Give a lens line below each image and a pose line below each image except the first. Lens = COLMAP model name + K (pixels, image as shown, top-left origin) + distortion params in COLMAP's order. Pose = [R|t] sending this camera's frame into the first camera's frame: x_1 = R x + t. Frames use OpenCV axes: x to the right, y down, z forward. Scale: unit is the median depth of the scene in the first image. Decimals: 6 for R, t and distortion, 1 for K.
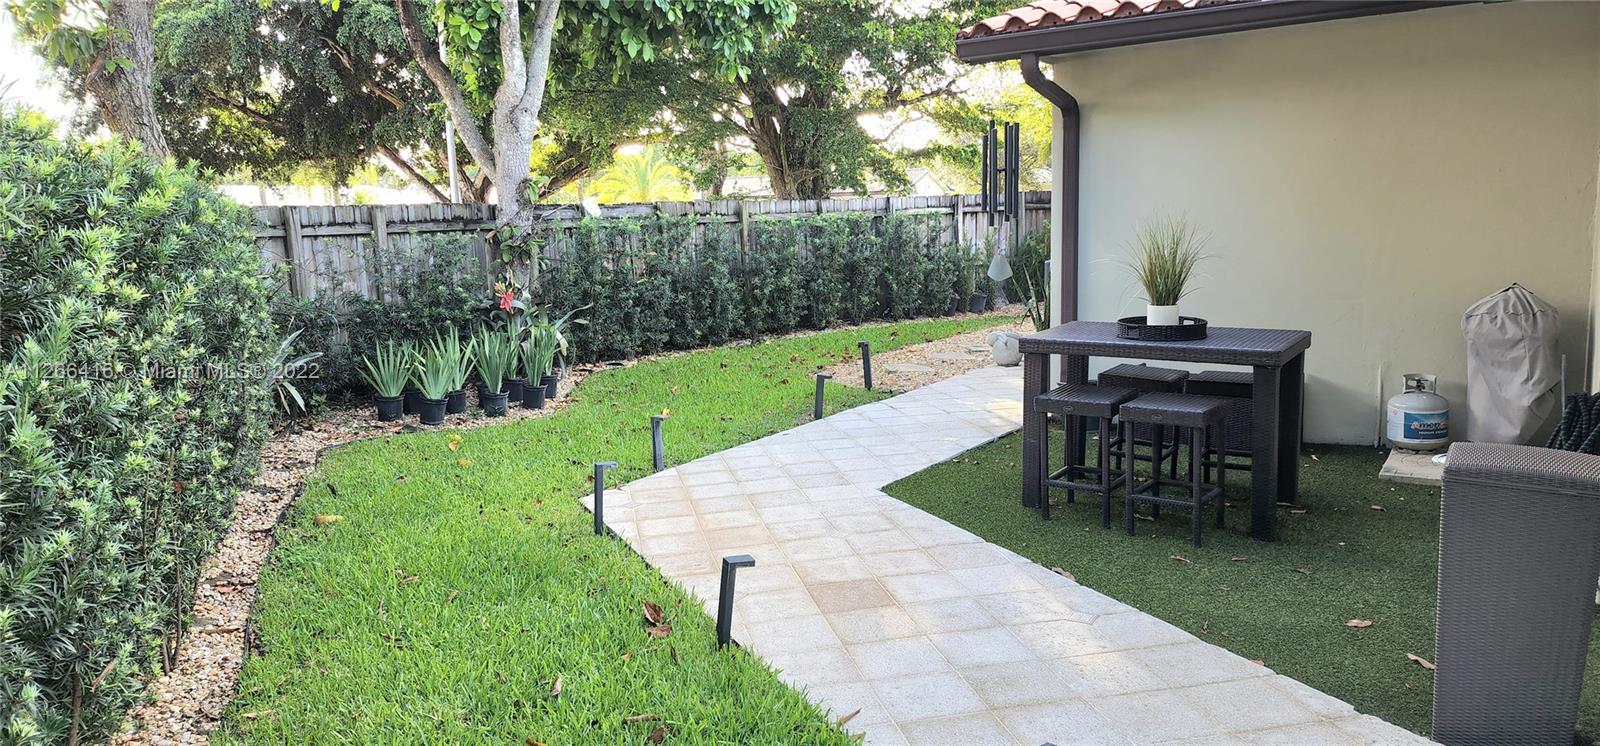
lens RADIAL K [[1043.4, 0, 800.0], [0, 1043.4, 373.0], [0, 0, 1]] dist [0.123661, -0.139156]
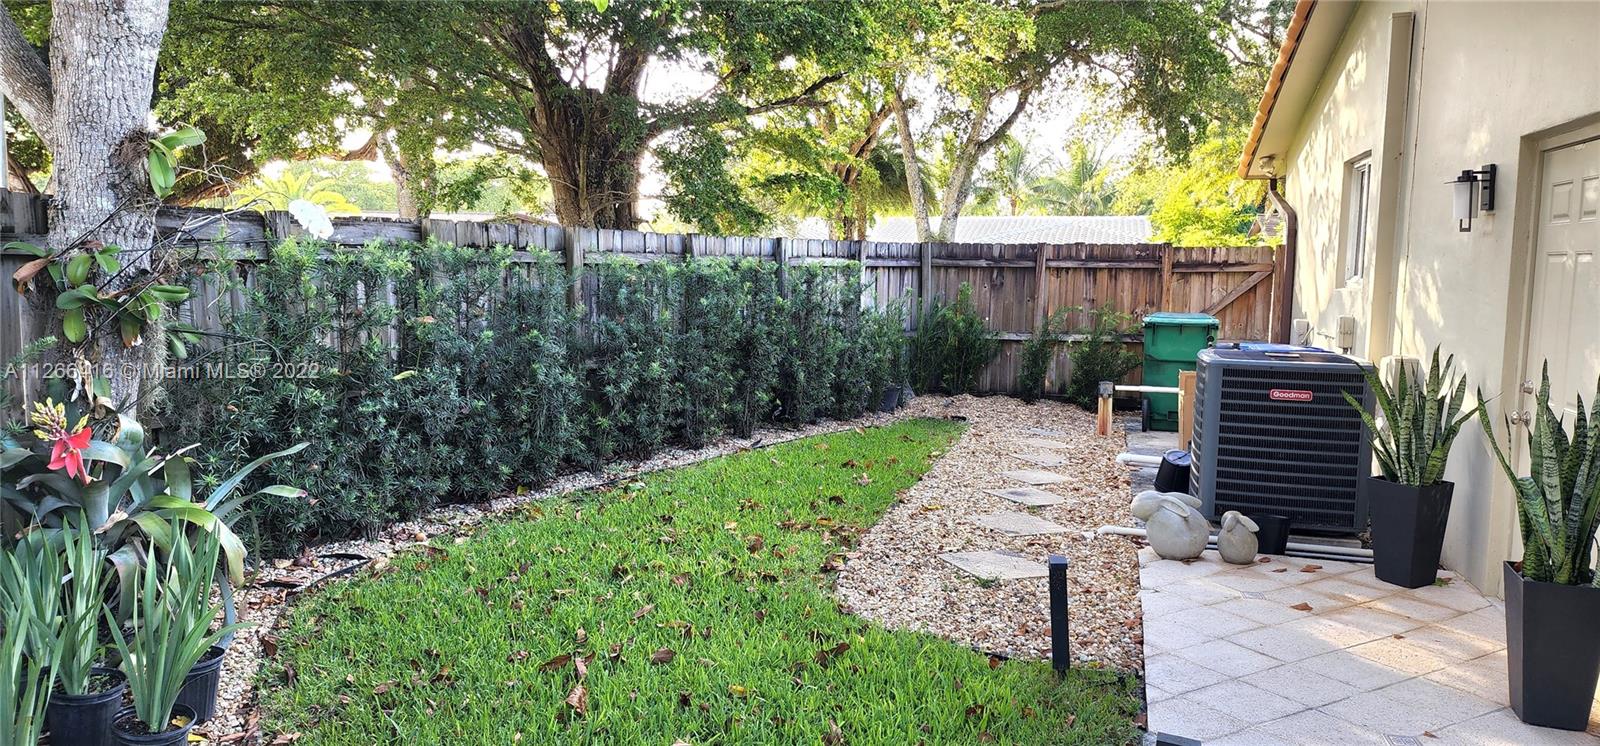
lens RADIAL K [[1043.4, 0, 800.0], [0, 1043.4, 373.0], [0, 0, 1]] dist [0.123661, -0.139156]
pose [[0.950982, 0.012587, 0.308991, -0.129969], [0.002701, 0.998795, -0.048998, -0.065160], [-0.309236, 0.047431, 0.949802, 0.481716]]
